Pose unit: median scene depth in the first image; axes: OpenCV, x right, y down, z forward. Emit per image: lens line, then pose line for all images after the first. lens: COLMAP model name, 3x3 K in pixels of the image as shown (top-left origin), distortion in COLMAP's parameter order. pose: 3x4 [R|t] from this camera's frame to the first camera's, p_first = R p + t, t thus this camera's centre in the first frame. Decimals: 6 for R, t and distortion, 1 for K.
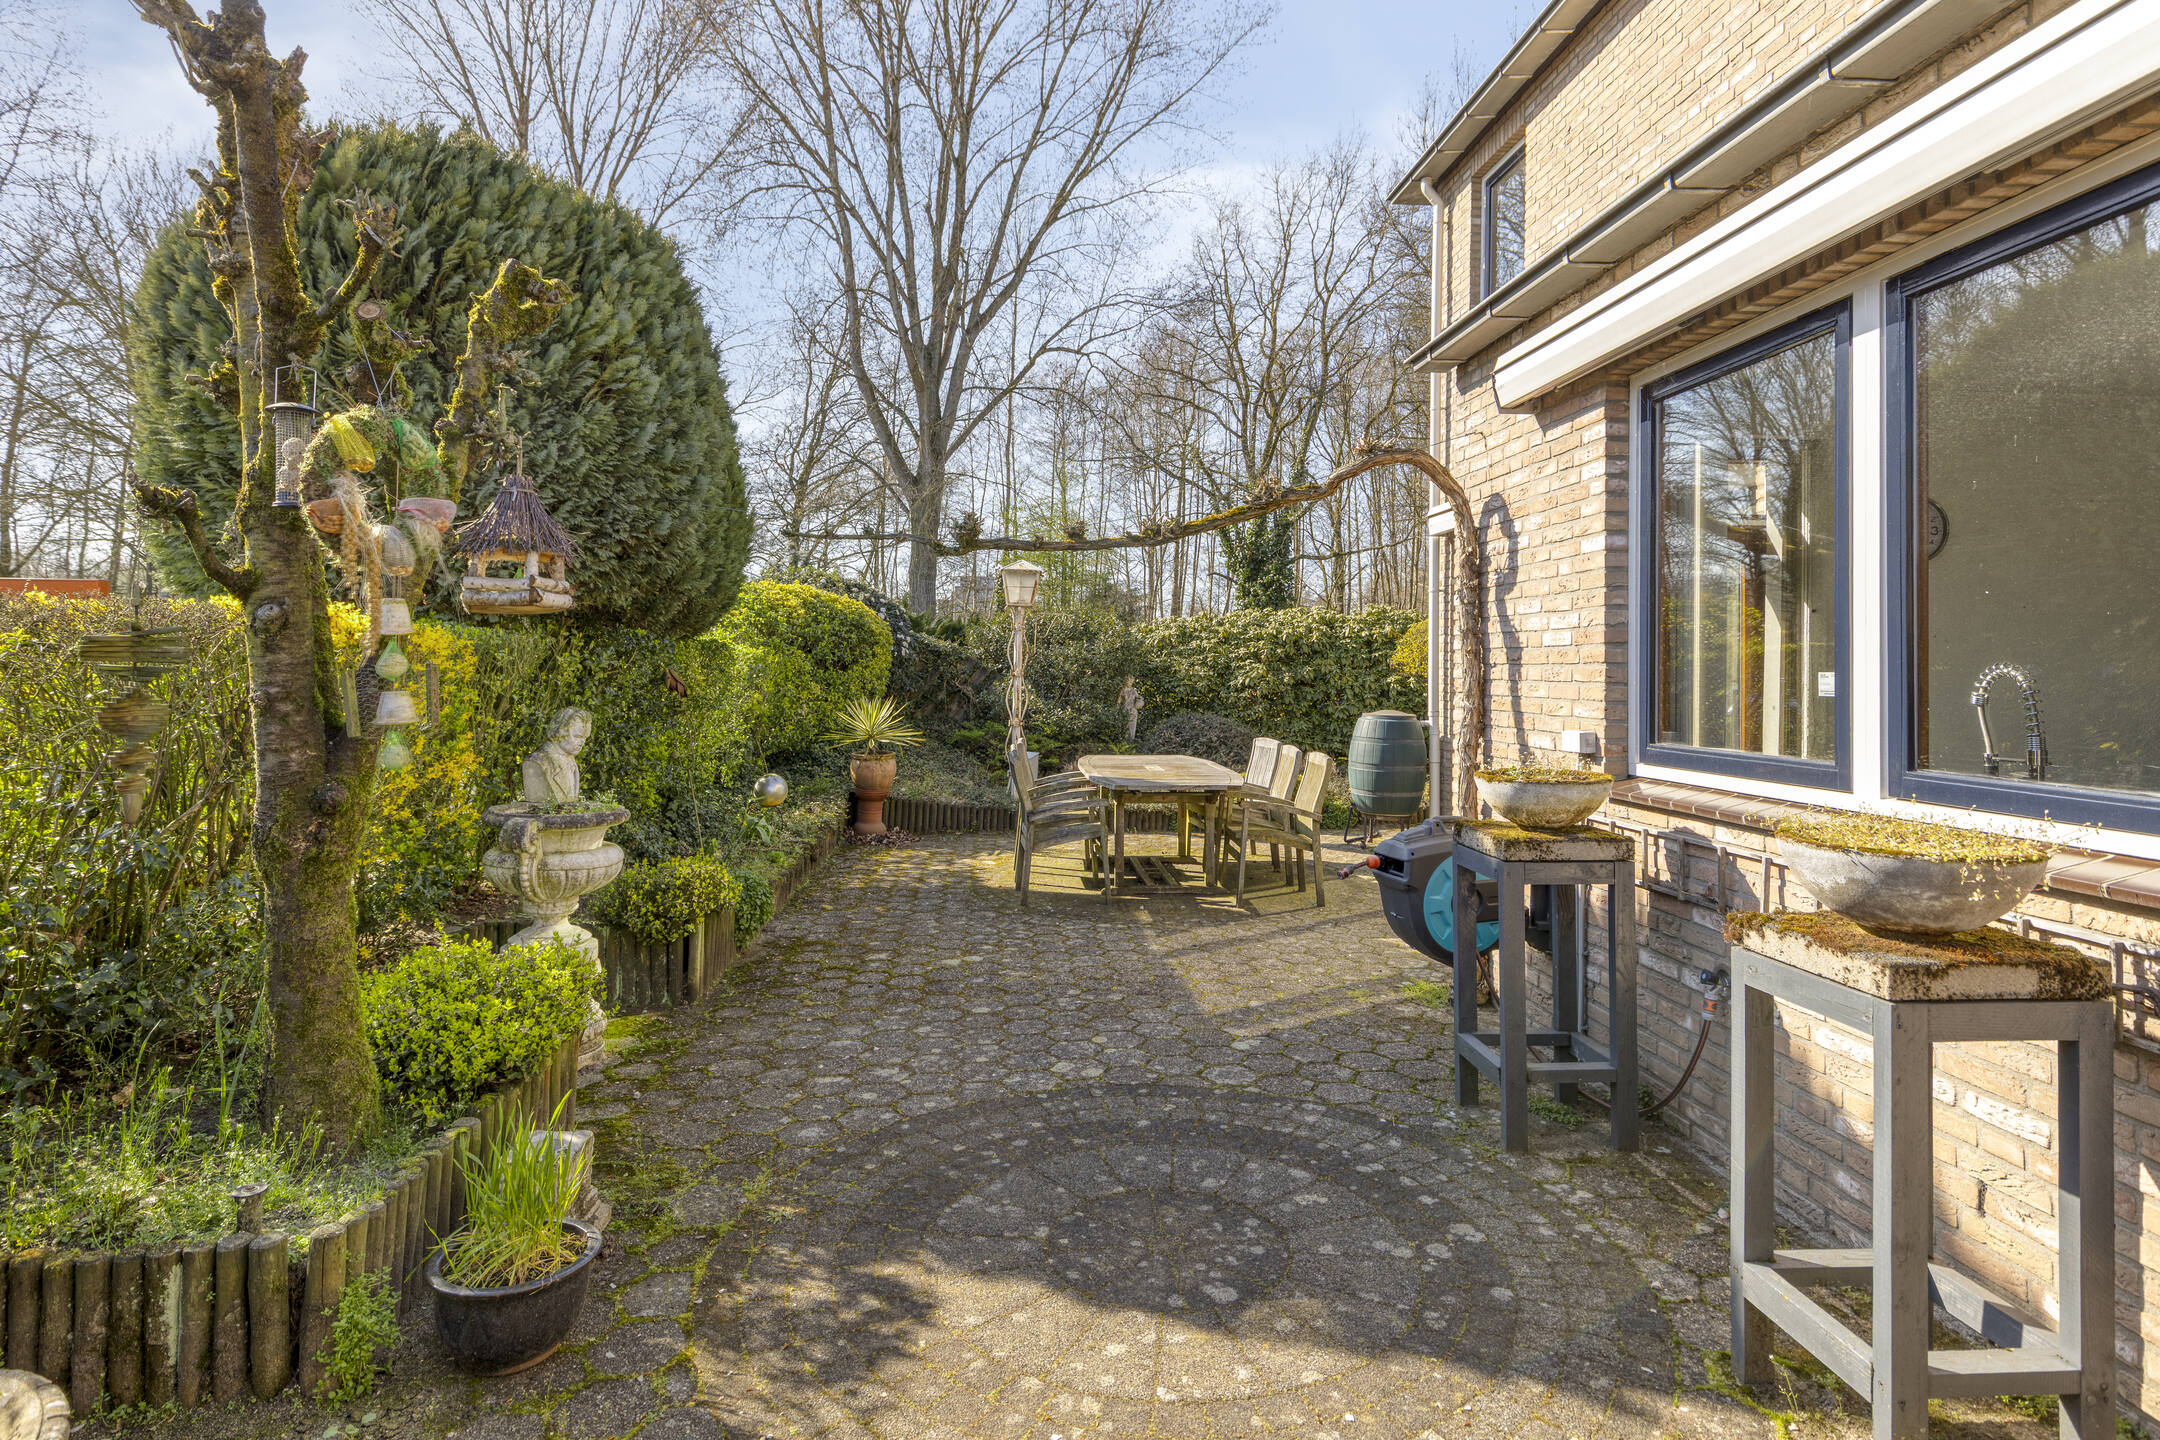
lens RADIAL K [[1141.4, 0, 1080.1], [0, 1141.4, 677.4], [0, 0, 1]] dist [-0.001490, -0.000473]
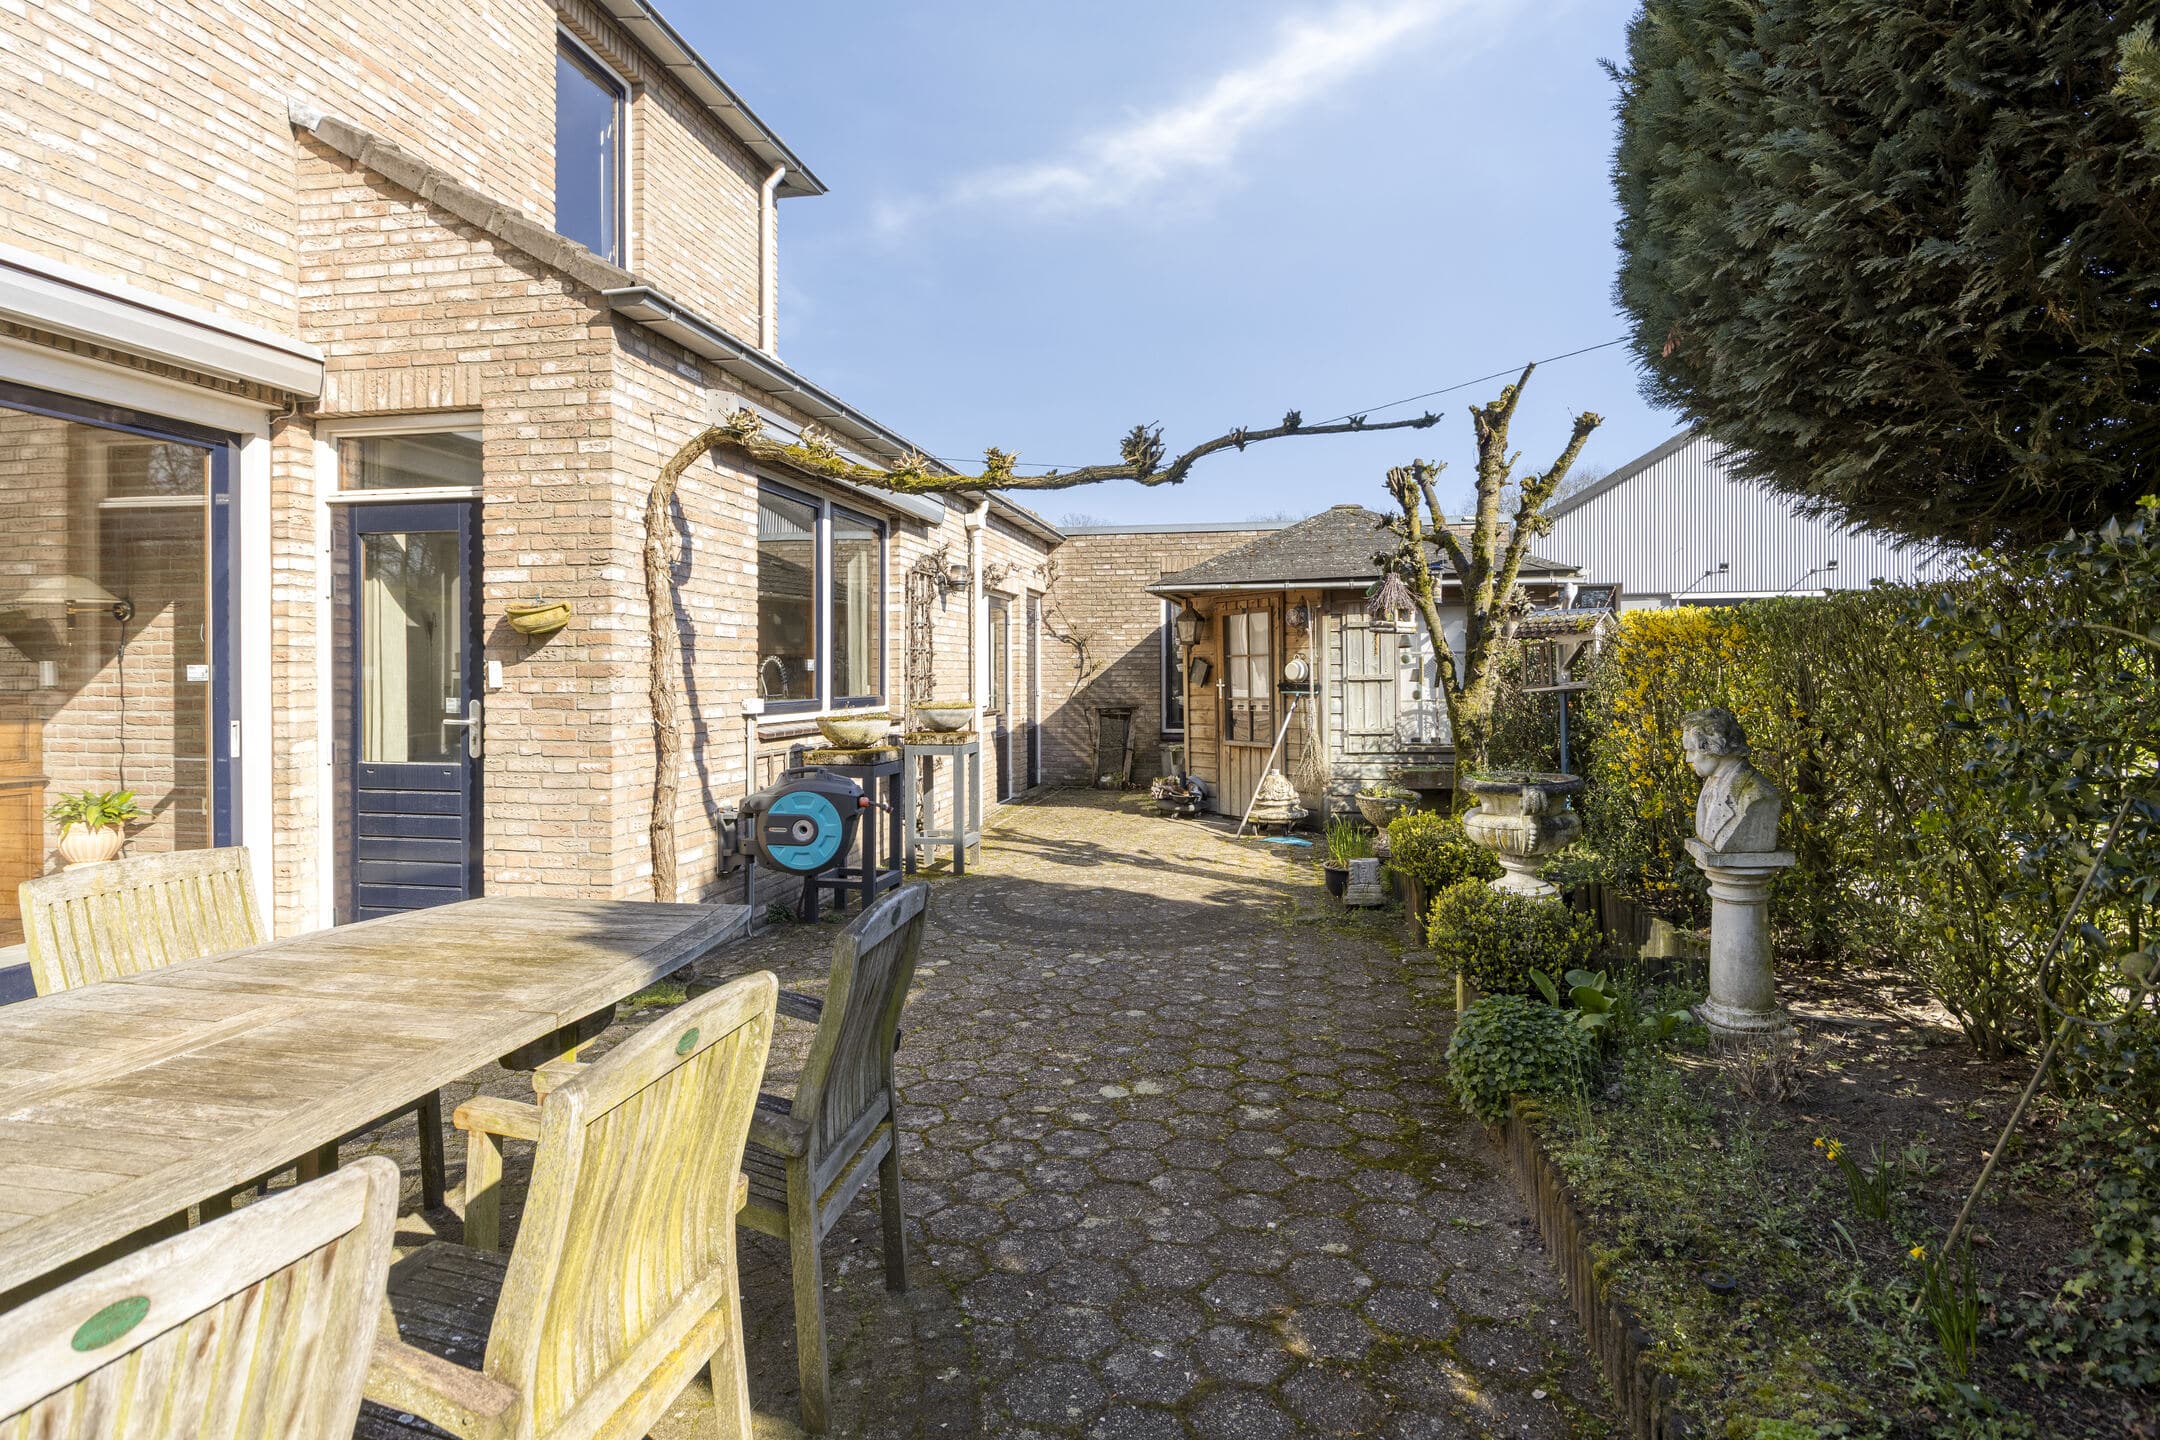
lens RADIAL K [[1141.4, 0, 1080.1], [0, 1141.4, 677.4], [0, 0, 1]] dist [-0.001490, -0.000473]
pose [[-0.960630, -0.007575, 0.277727, -0.199960], [-0.005440, 0.999949, 0.008458, 0.003168], [-0.277777, 0.006614, -0.960623, 1.284381]]
